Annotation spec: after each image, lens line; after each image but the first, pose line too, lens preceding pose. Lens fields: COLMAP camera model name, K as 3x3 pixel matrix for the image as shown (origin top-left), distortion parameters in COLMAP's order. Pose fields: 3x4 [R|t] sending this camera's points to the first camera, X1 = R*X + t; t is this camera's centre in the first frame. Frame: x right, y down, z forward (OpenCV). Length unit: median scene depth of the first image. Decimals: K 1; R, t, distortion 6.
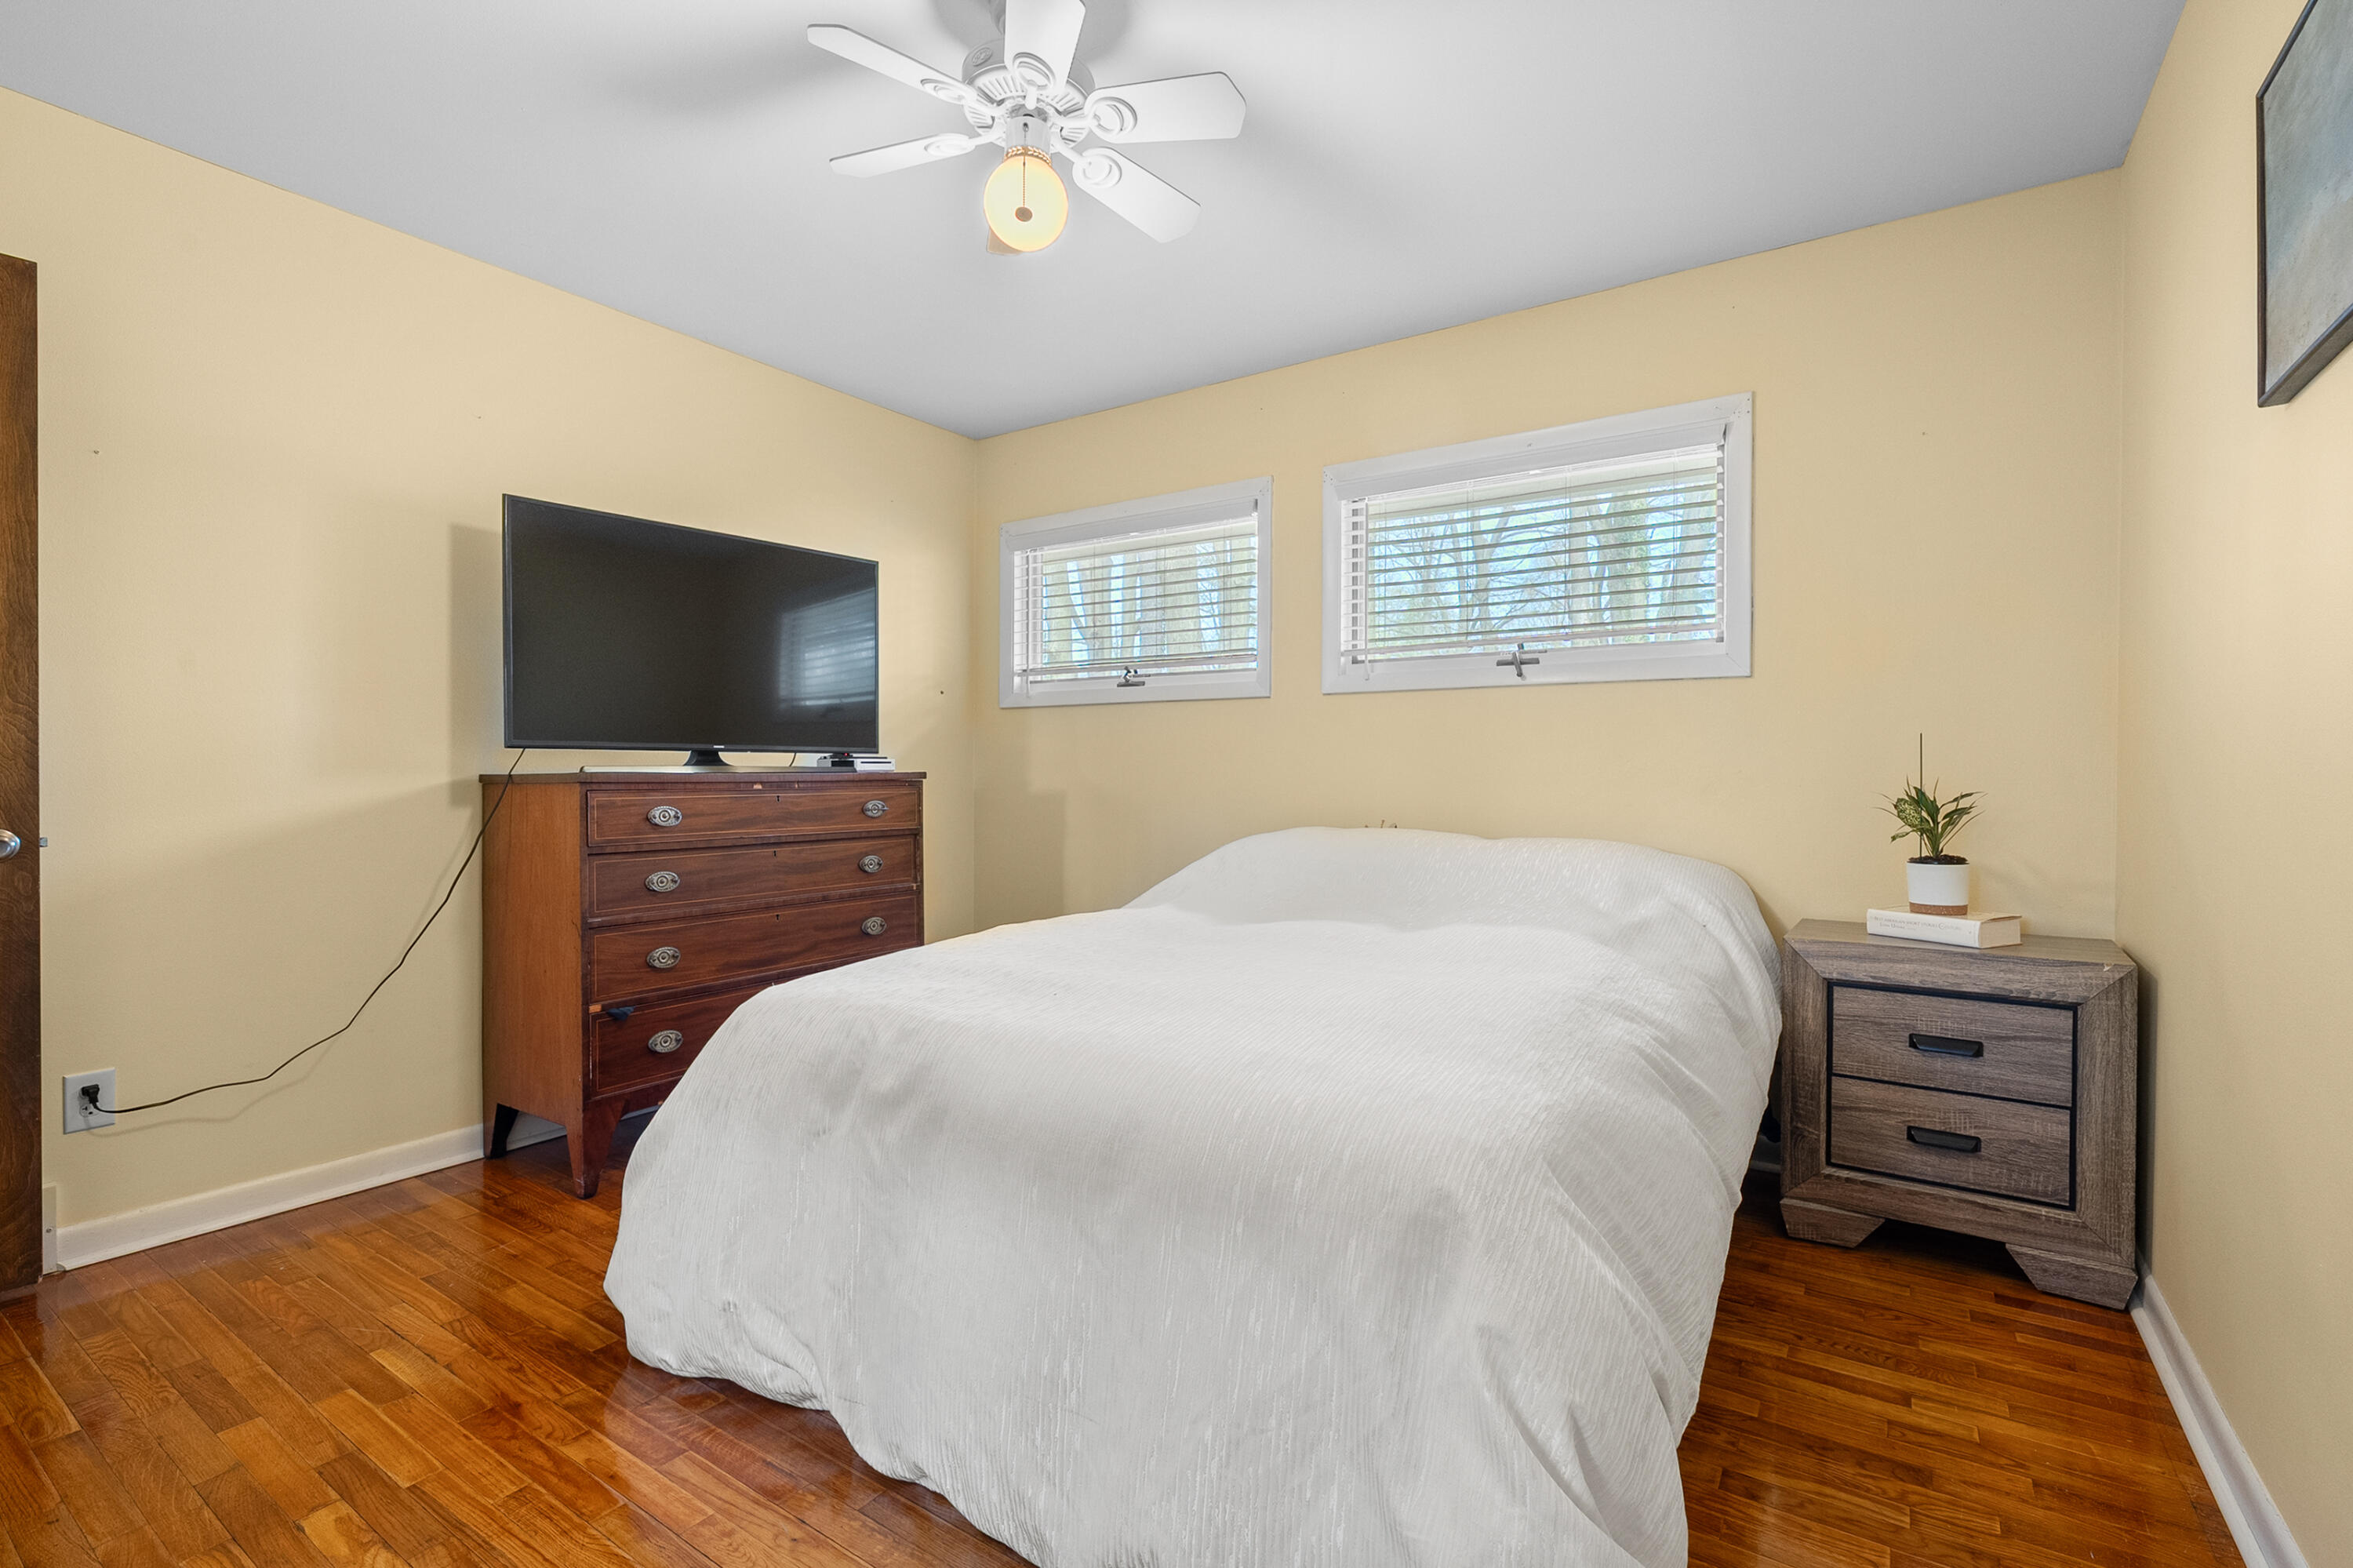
lens RADIAL K [[1074.4, 0, 1171.9], [0, 1074.4, 774.3], [0, 0, 1]] dist [-0.001730, 0.000695]
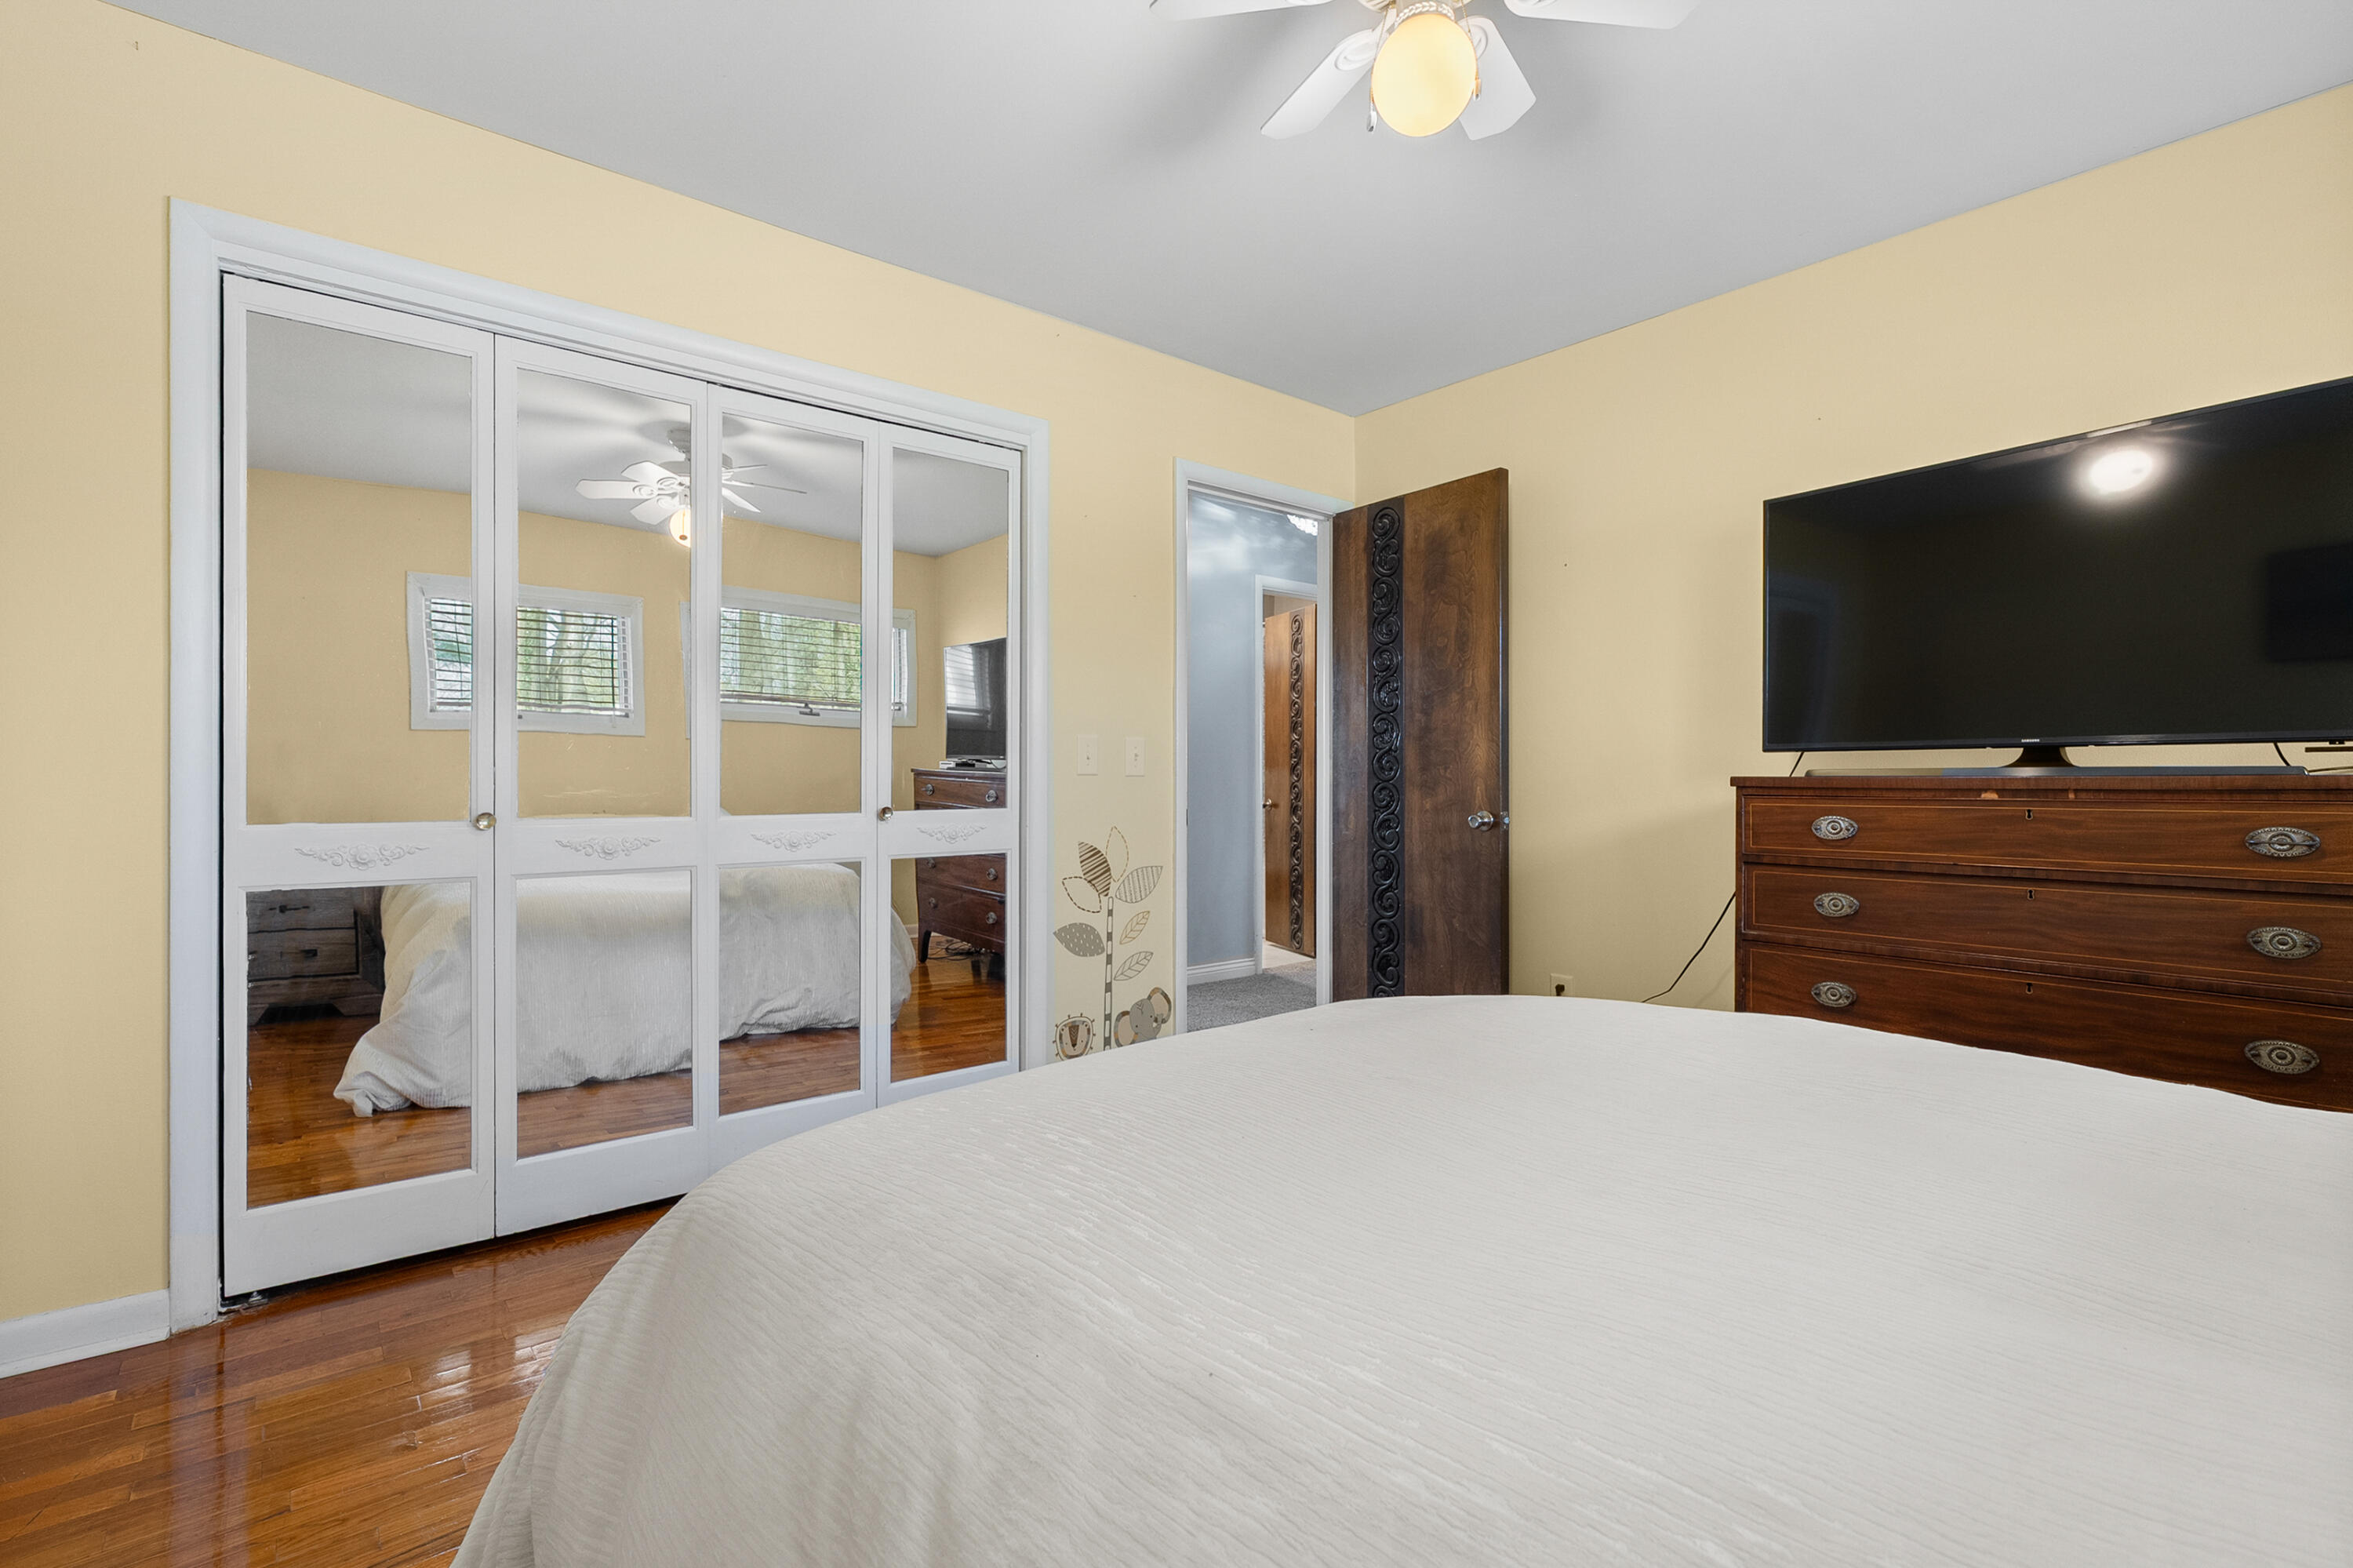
lens RADIAL K [[1074.4, 0, 1171.9], [0, 1074.4, 774.3], [0, 0, 1]] dist [-0.001730, 0.000695]
pose [[-0.292345, -0.010430, -0.956256, 0.478022], [-0.006923, 0.999937, -0.008790, 0.007863], [0.956288, 0.004050, -0.292399, 0.727496]]
